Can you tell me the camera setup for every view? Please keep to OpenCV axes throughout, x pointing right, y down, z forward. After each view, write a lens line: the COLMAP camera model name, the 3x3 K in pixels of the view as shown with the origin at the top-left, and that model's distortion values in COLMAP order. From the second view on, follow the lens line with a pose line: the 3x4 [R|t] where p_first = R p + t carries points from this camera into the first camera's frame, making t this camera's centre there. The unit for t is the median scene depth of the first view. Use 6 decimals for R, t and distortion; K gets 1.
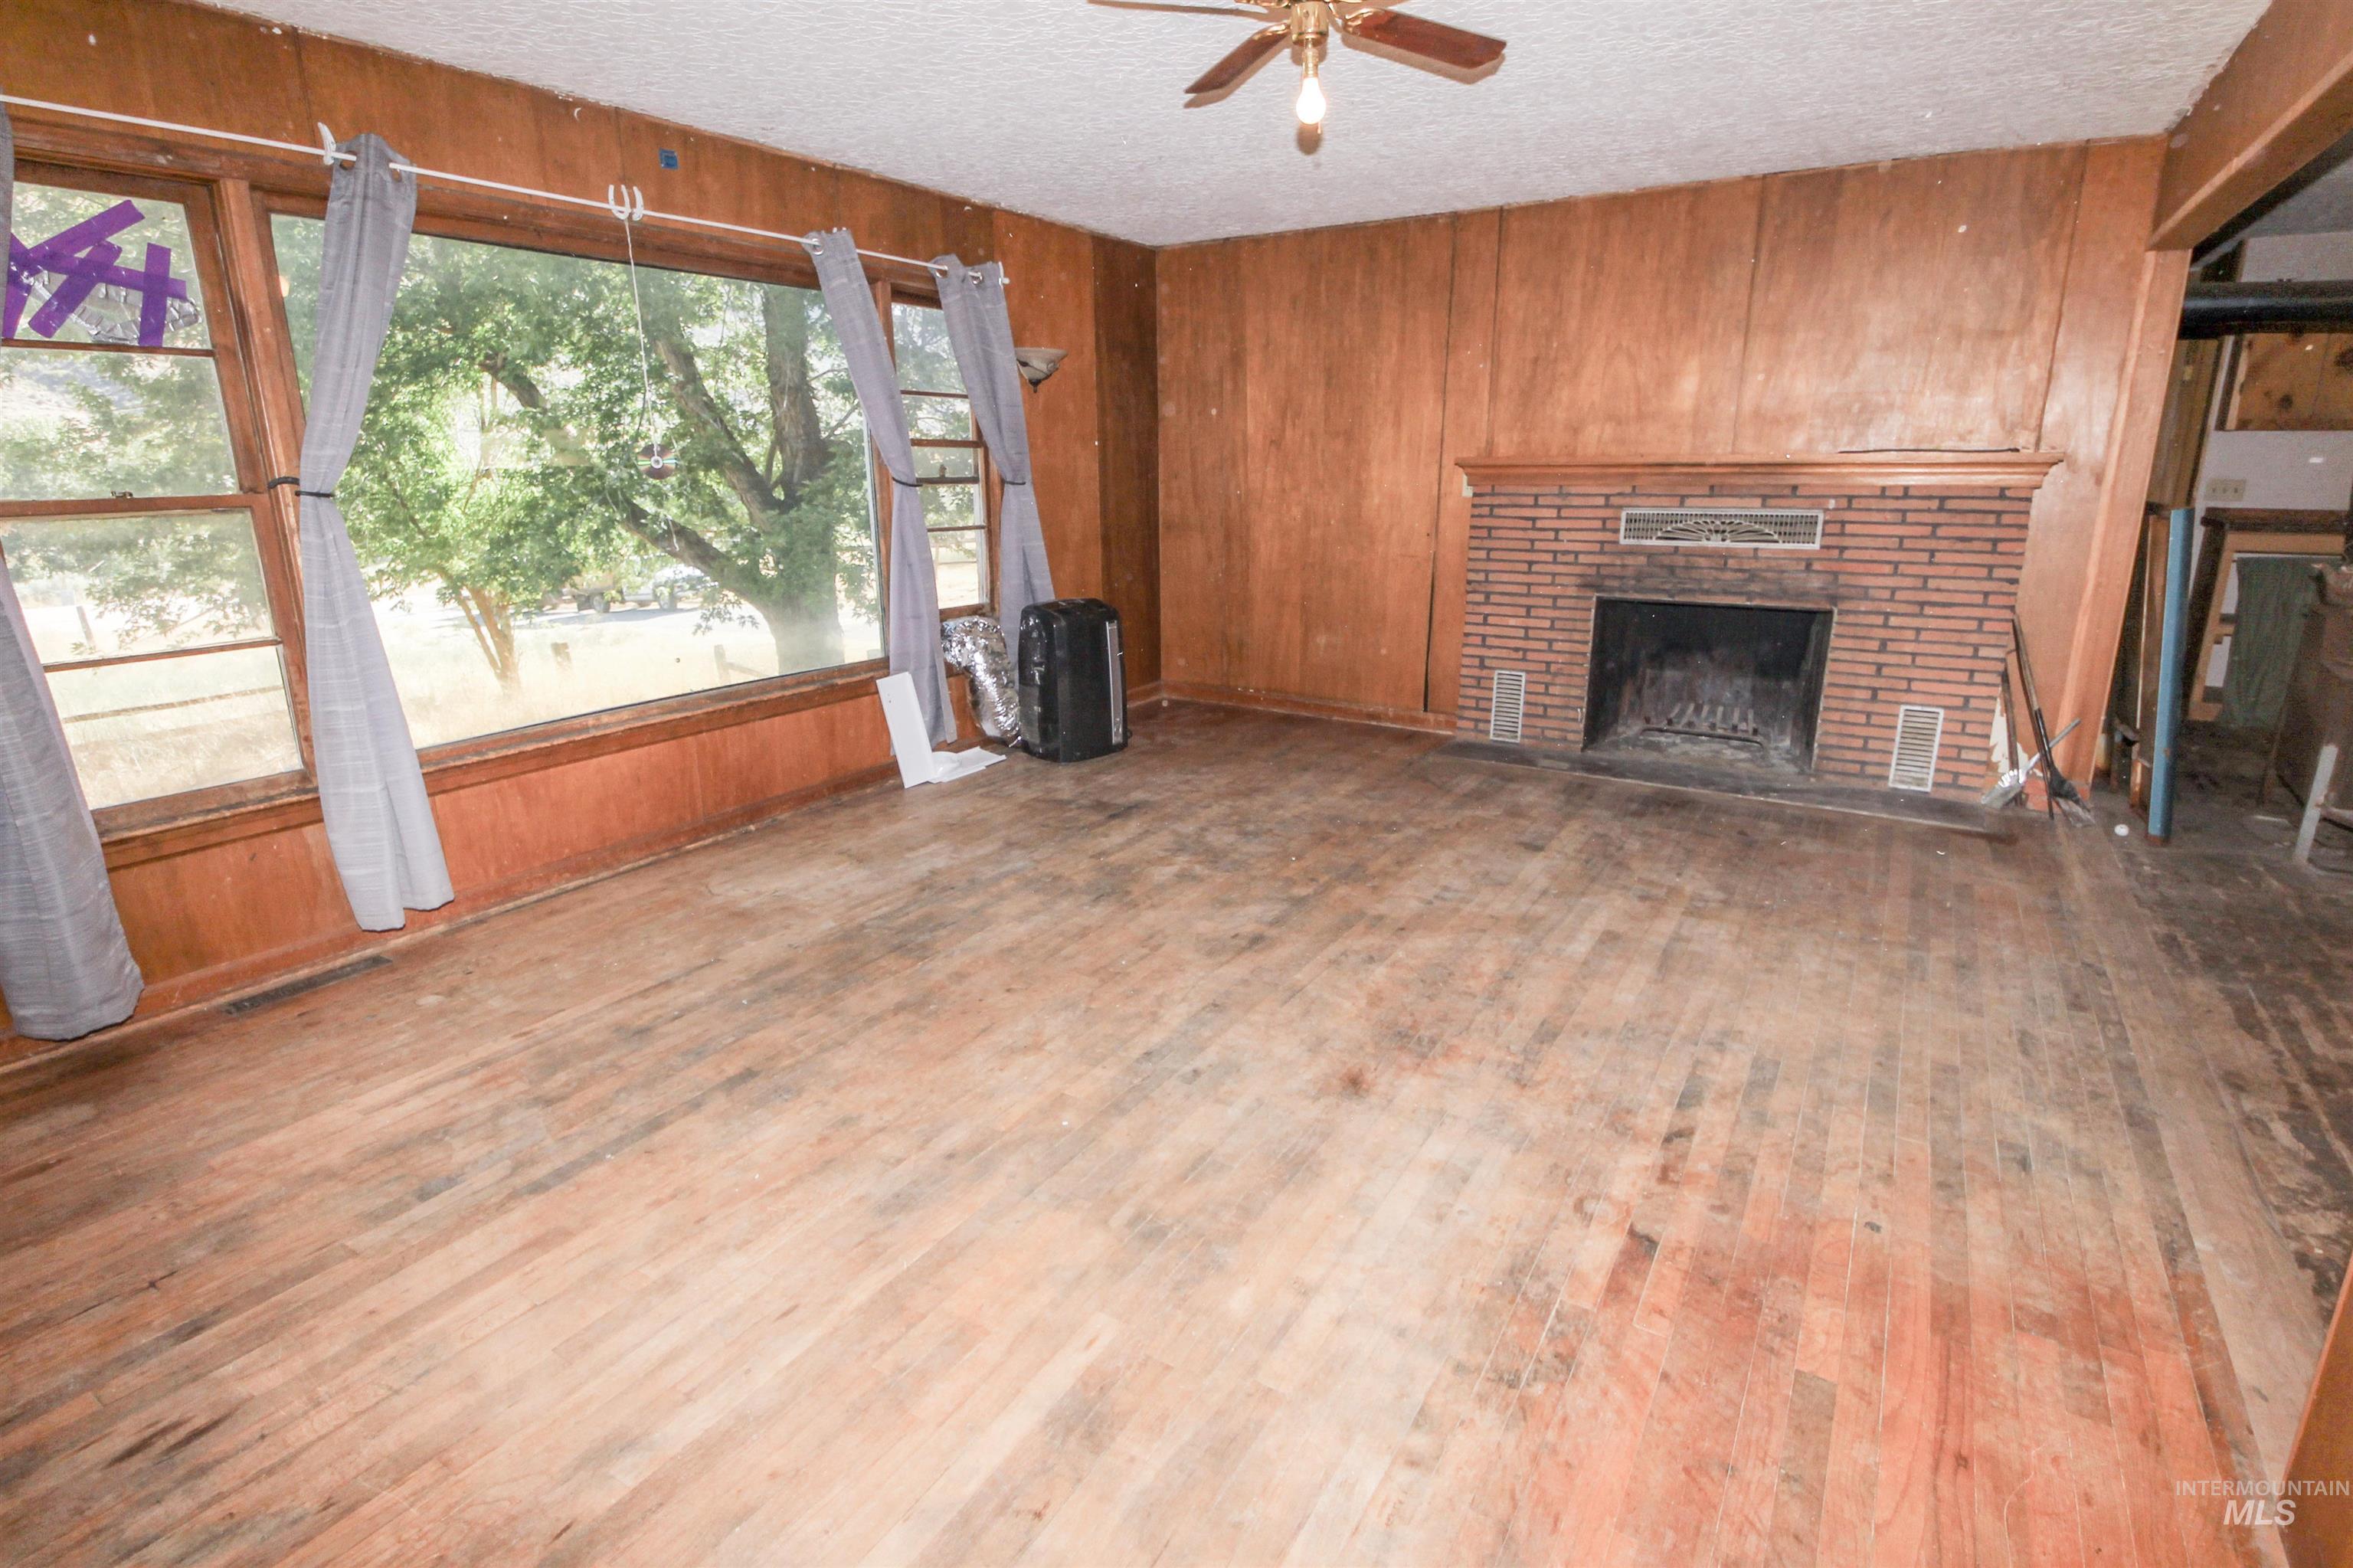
lens RADIAL K [[1196.6, 0, 1171.5], [0, 1196.6, 765.7], [0, 0, 1]] dist [0.033861, -0.026665]
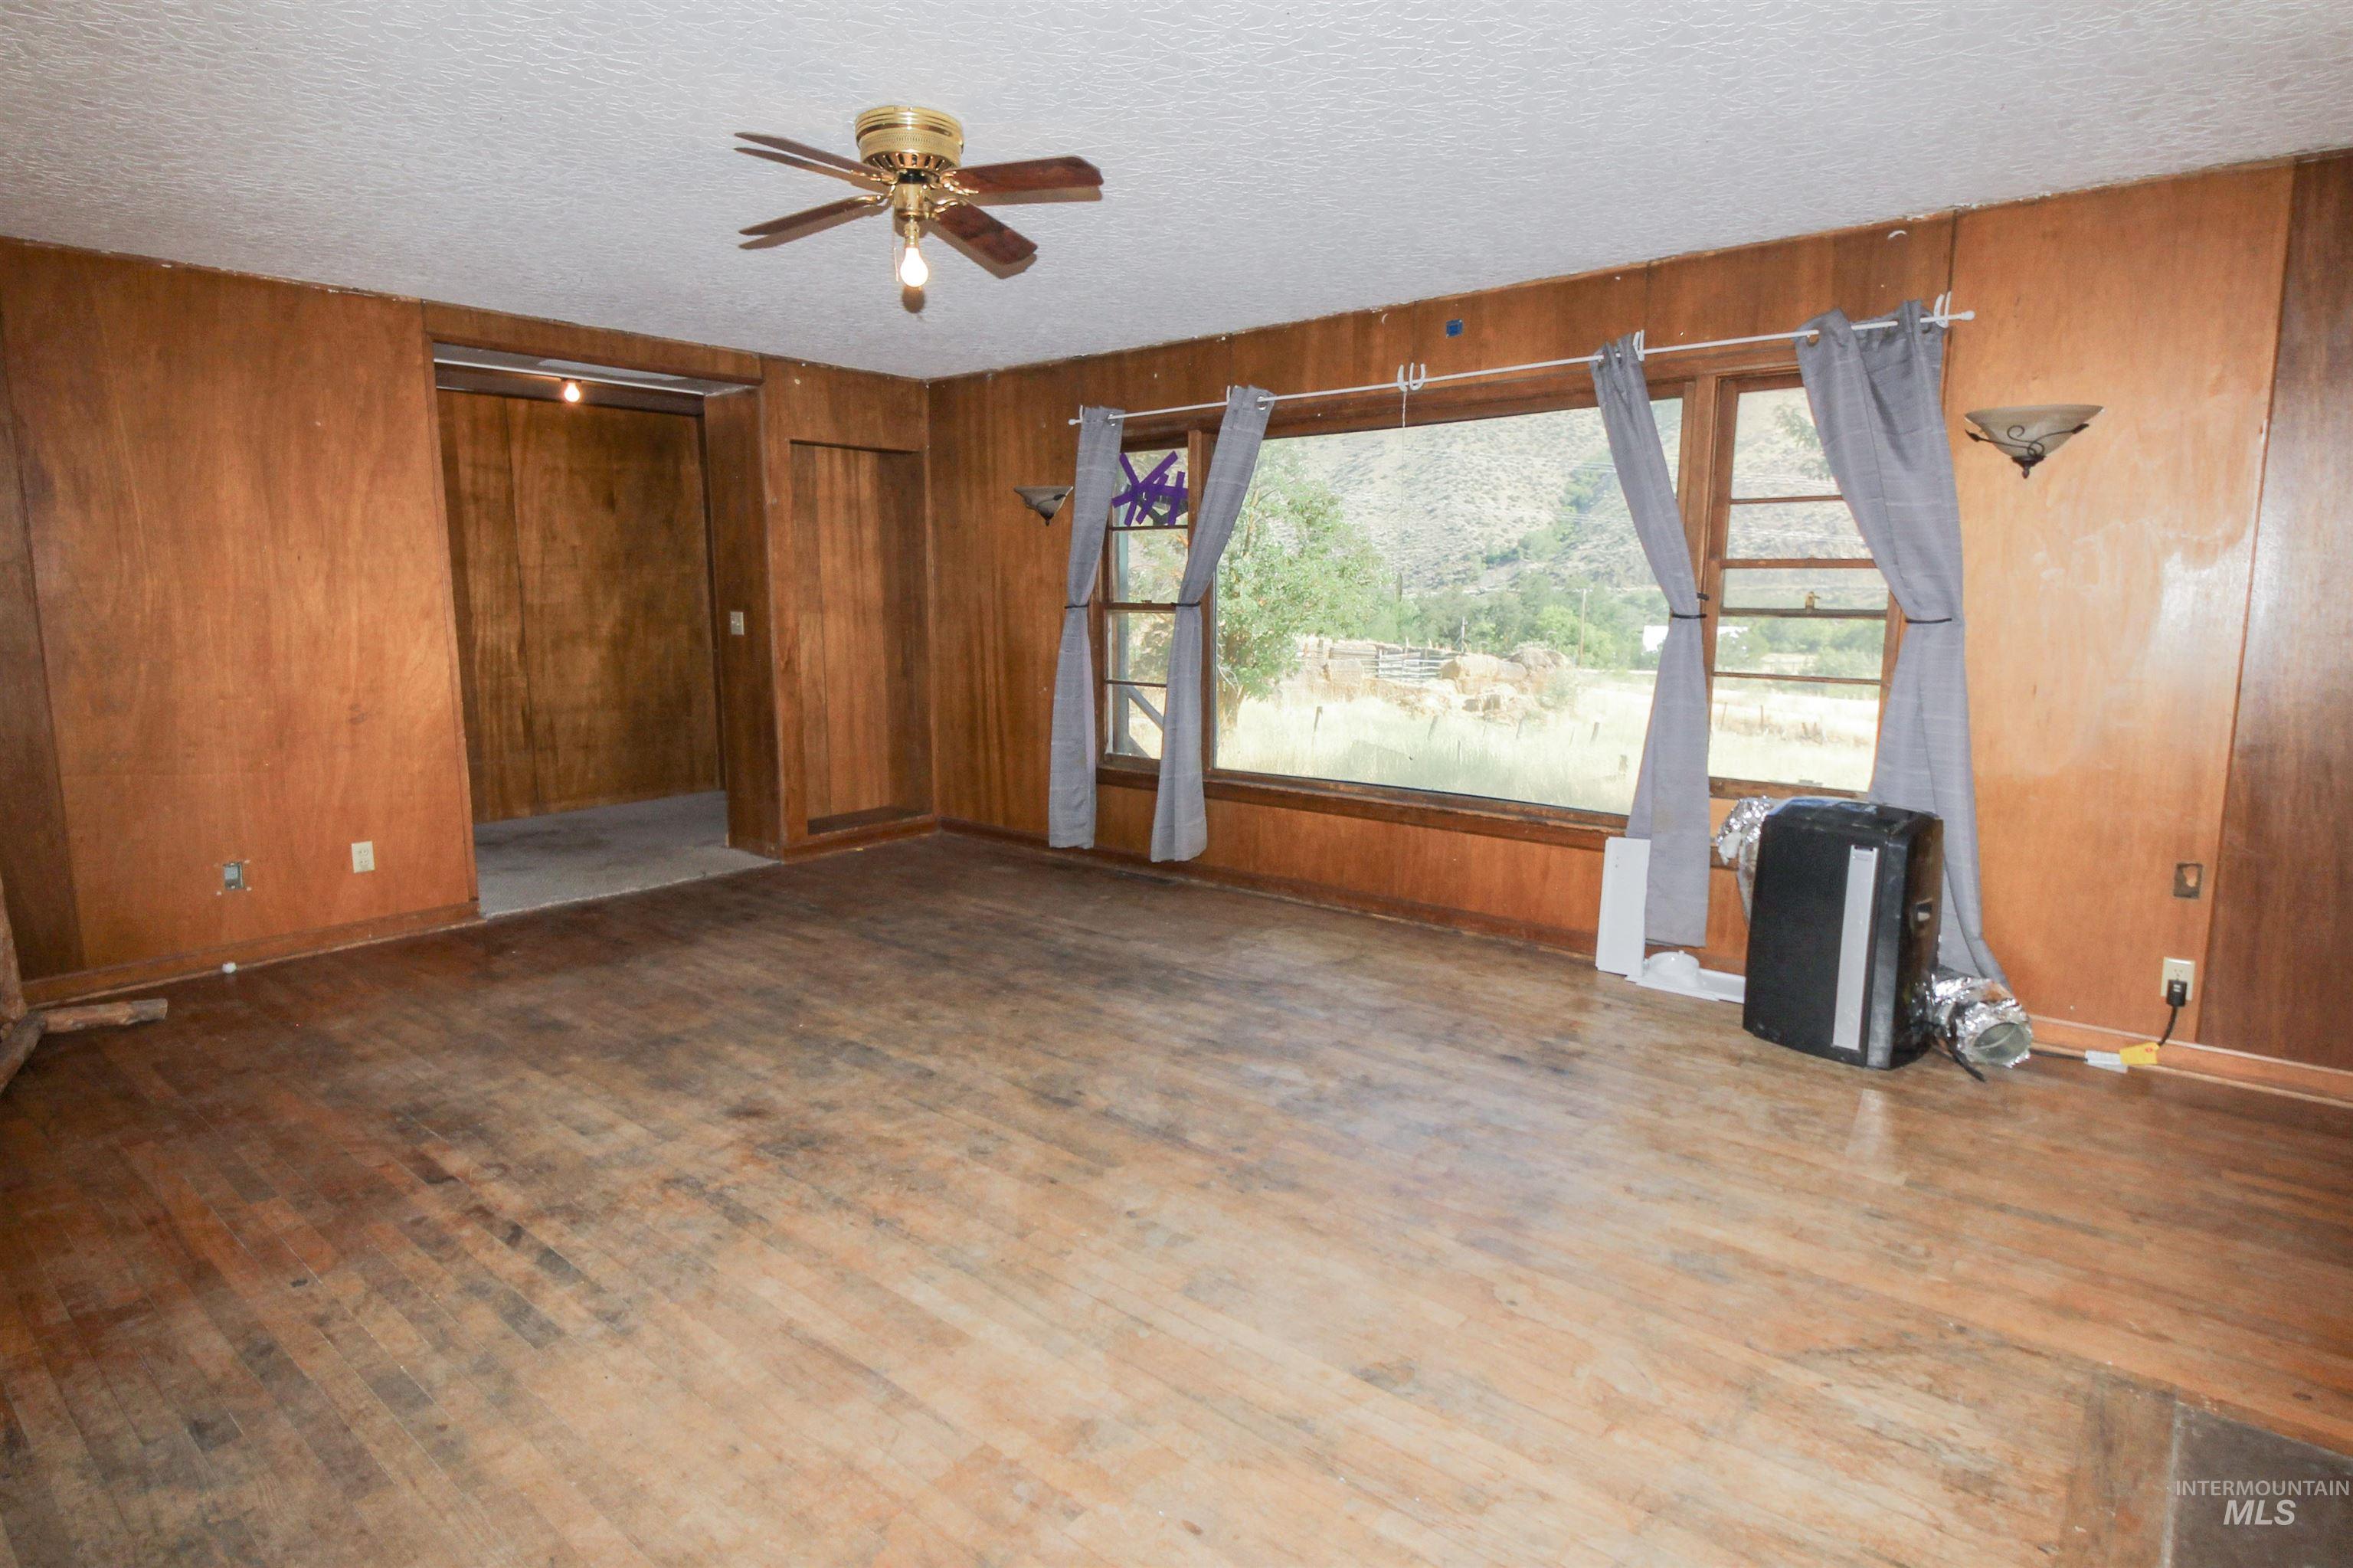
lens RADIAL K [[1265.5, 0, 1175.7], [0, 1265.5, 763.4], [0, 0, 1]] dist [0.035412, -0.028716]
pose [[-0.160229, 0.143183, -0.976640, 0.986206], [-0.246507, 0.952269, 0.180053, -0.301572], [0.955804, 0.269598, -0.117285, 1.152139]]
